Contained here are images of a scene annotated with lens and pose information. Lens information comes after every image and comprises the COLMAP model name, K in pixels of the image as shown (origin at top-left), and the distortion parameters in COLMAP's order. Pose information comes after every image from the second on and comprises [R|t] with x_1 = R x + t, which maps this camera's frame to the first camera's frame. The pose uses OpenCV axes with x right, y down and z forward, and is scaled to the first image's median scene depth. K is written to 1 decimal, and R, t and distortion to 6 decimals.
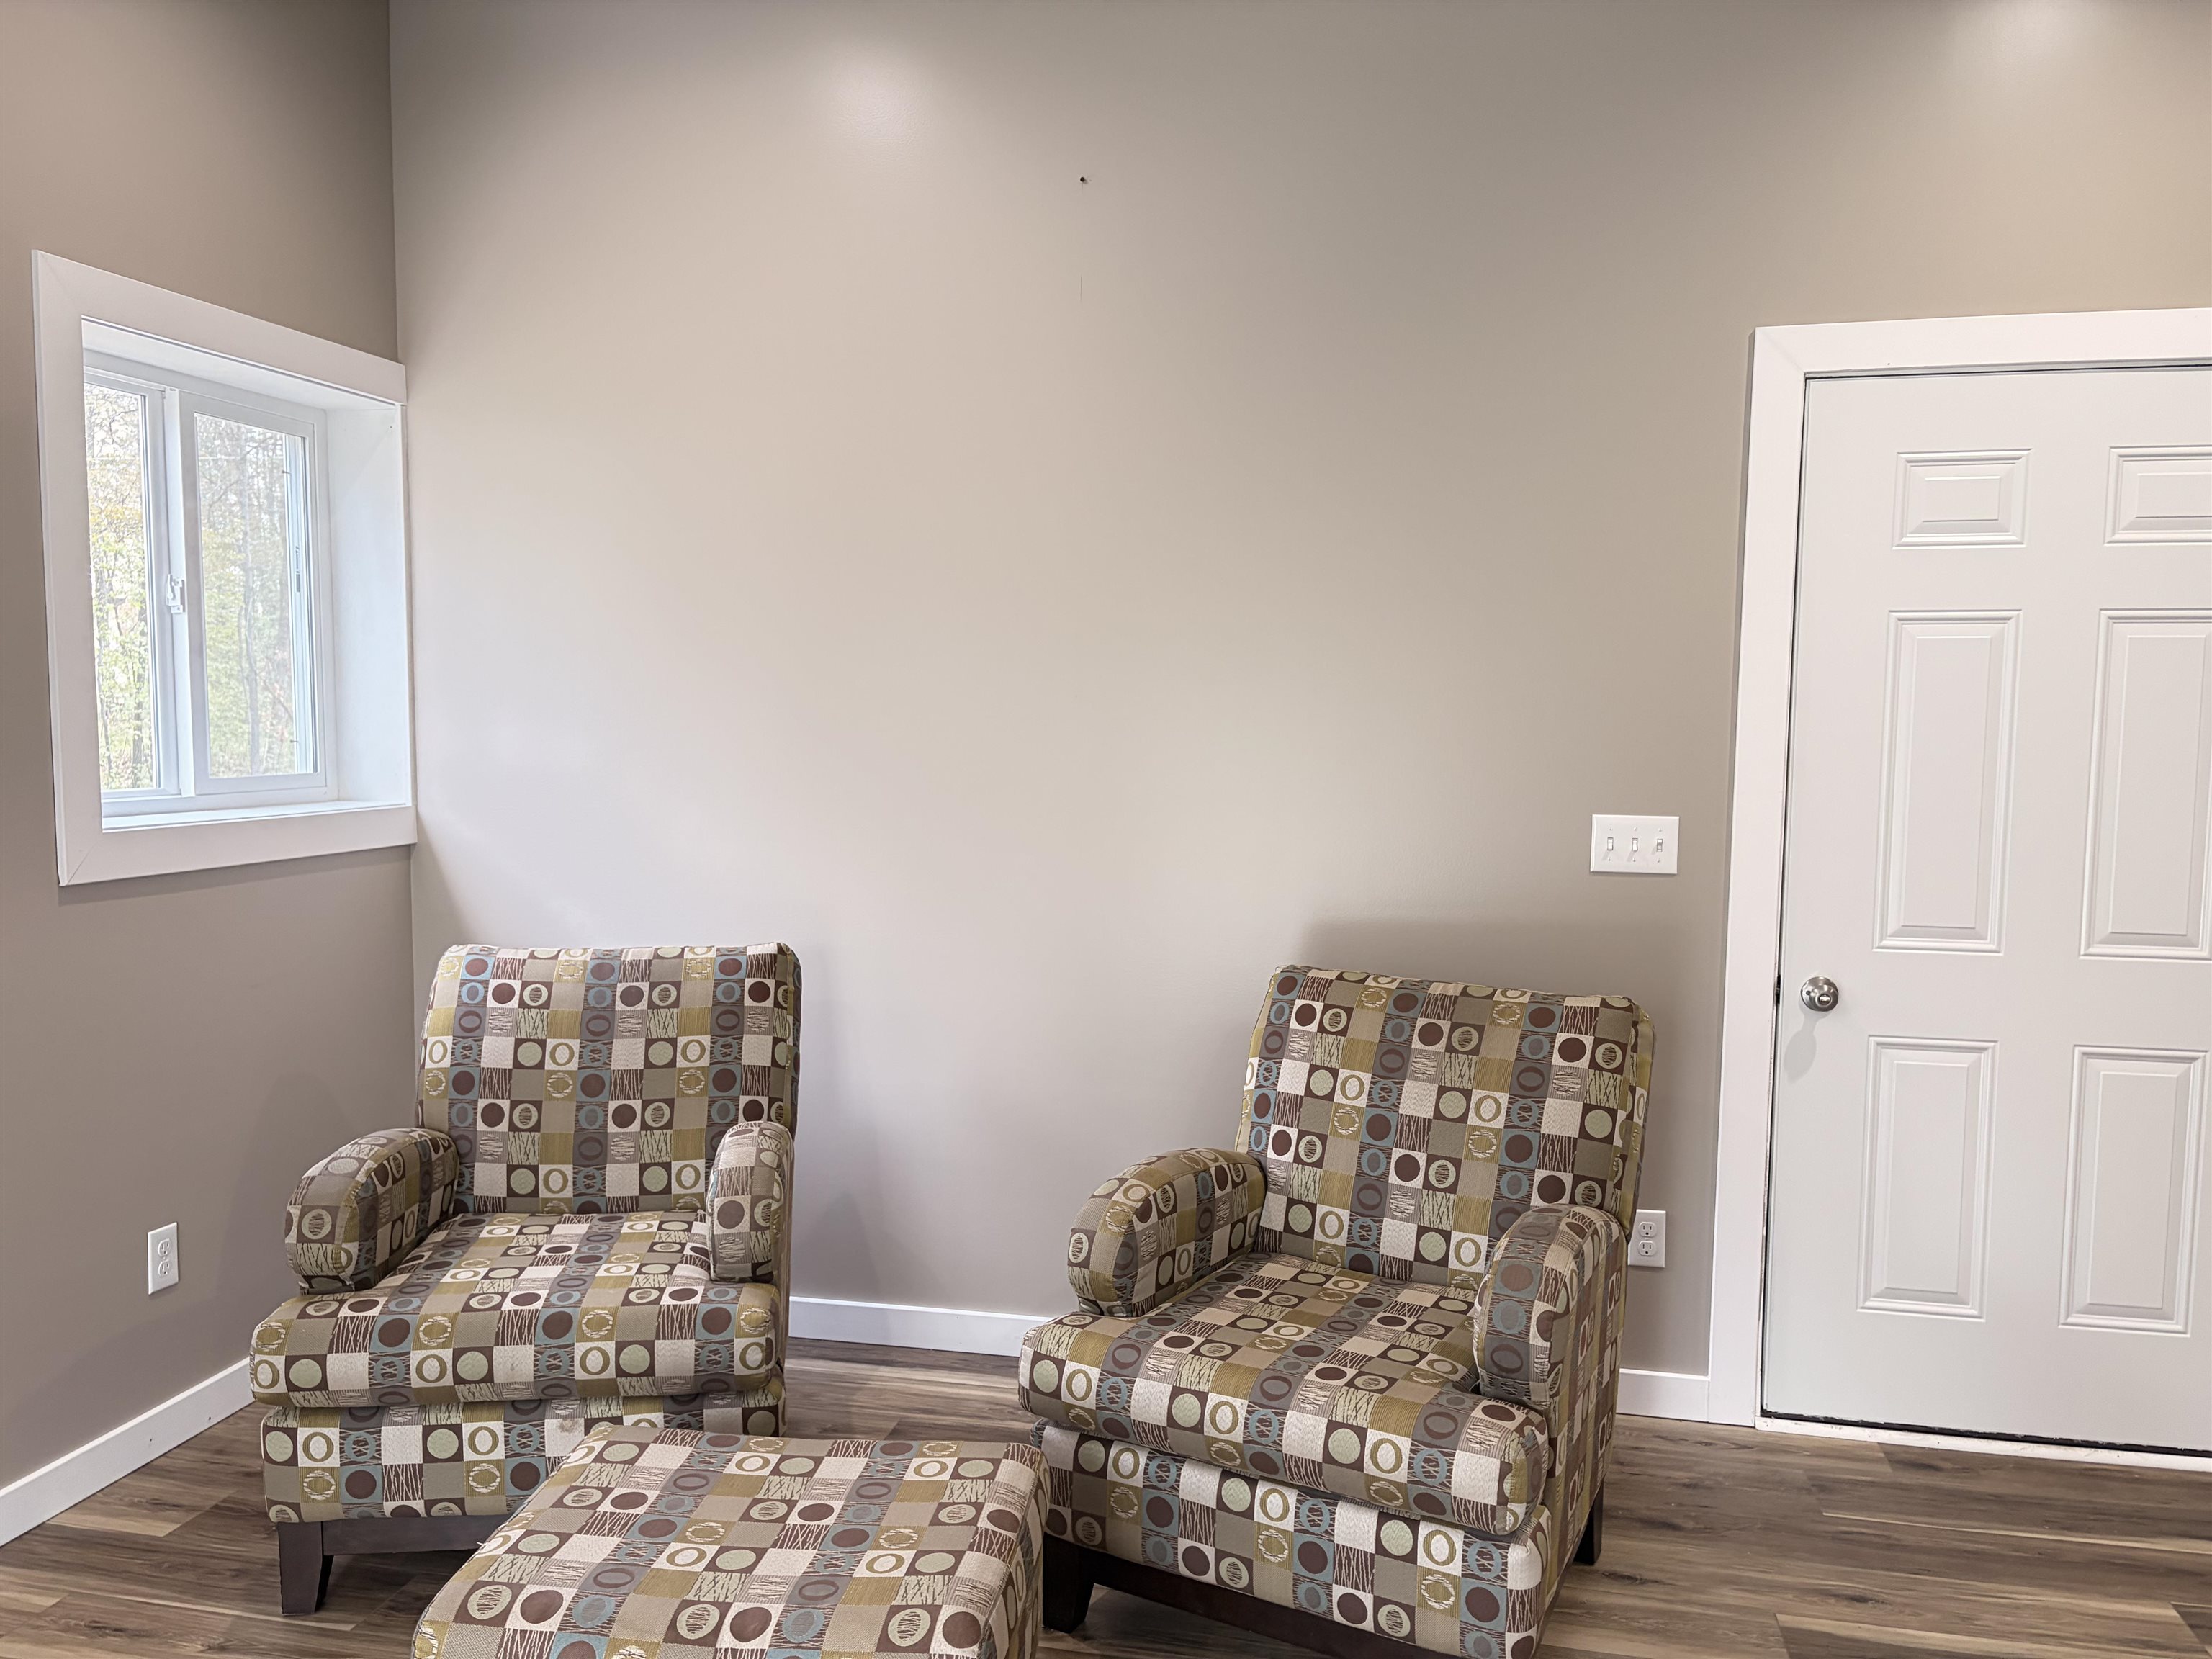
lens RADIAL K [[1682.5, 0, 1103.0], [0, 1682.5, 837.2], [0, 0, 1]] dist [0.034799, -0.024444]
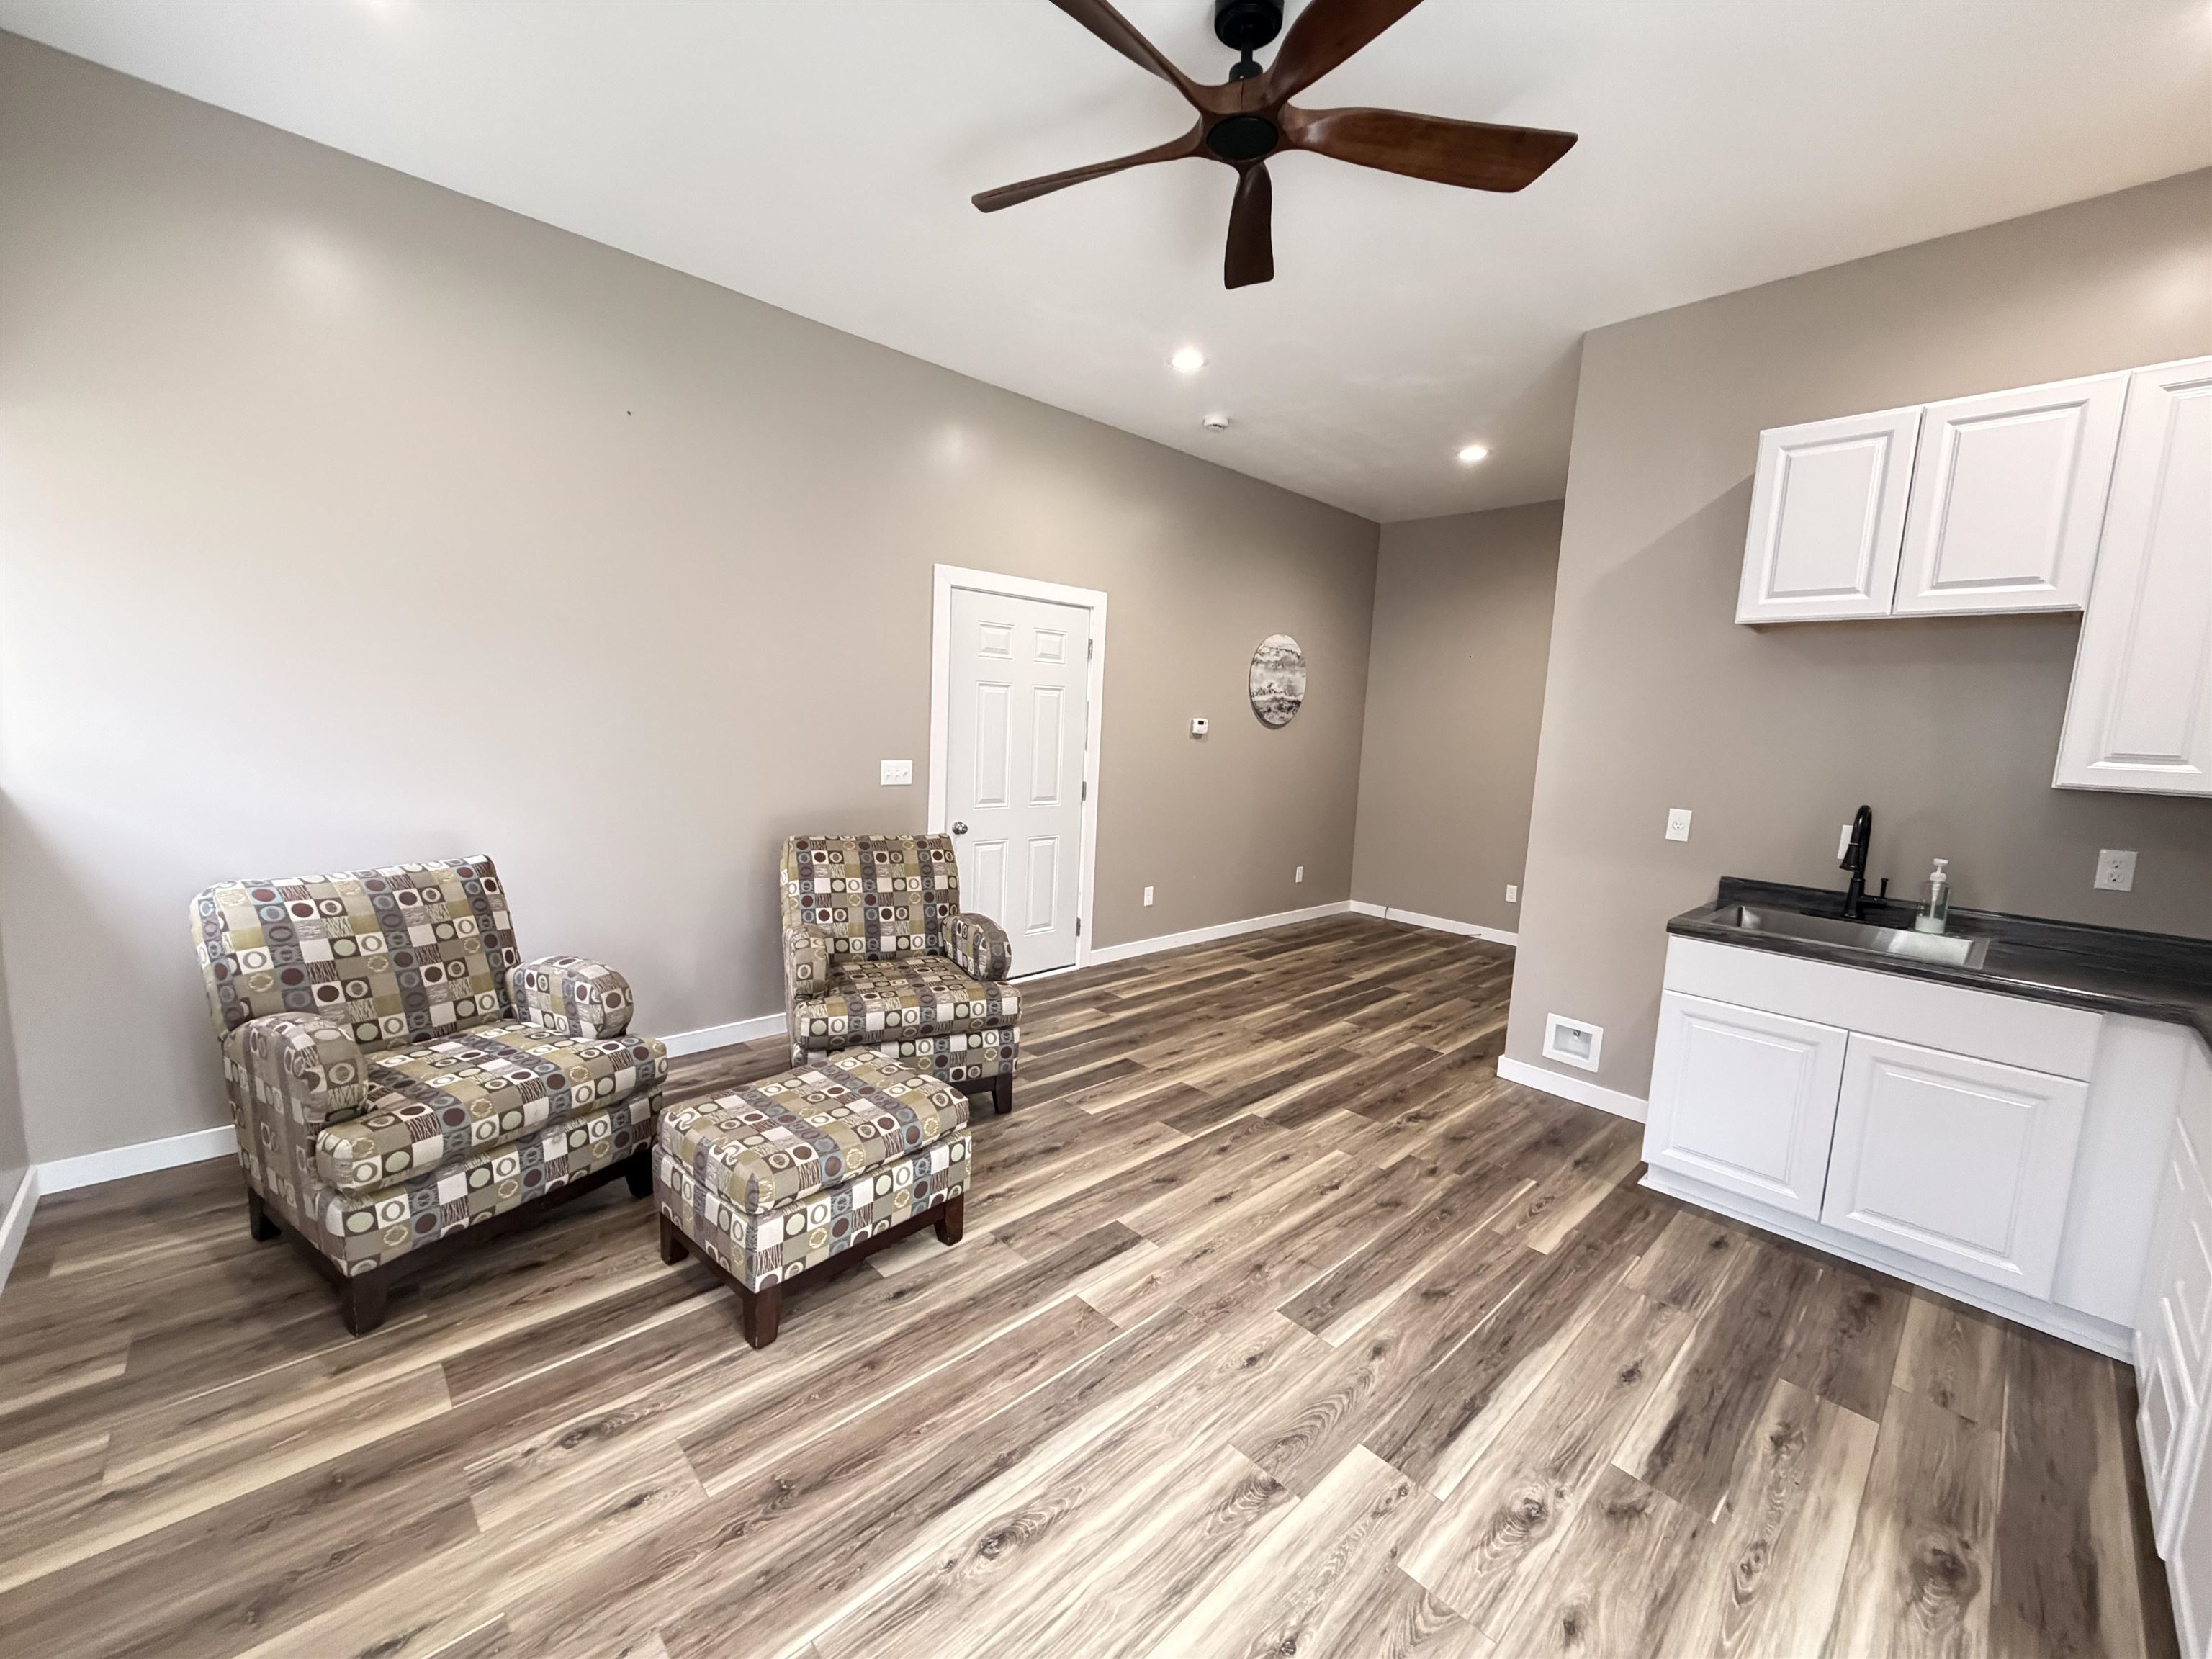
lens RADIAL K [[898.2, 0, 1122.3], [0, 898.2, 830.6], [0, 0, 1]] dist [0.010370, 0.000000]
pose [[0.549880, -0.091787, 0.830185, -0.723622], [0.014908, 0.994864, 0.100120, -0.046026], [-0.835111, -0.042677, 0.548424, 0.032914]]
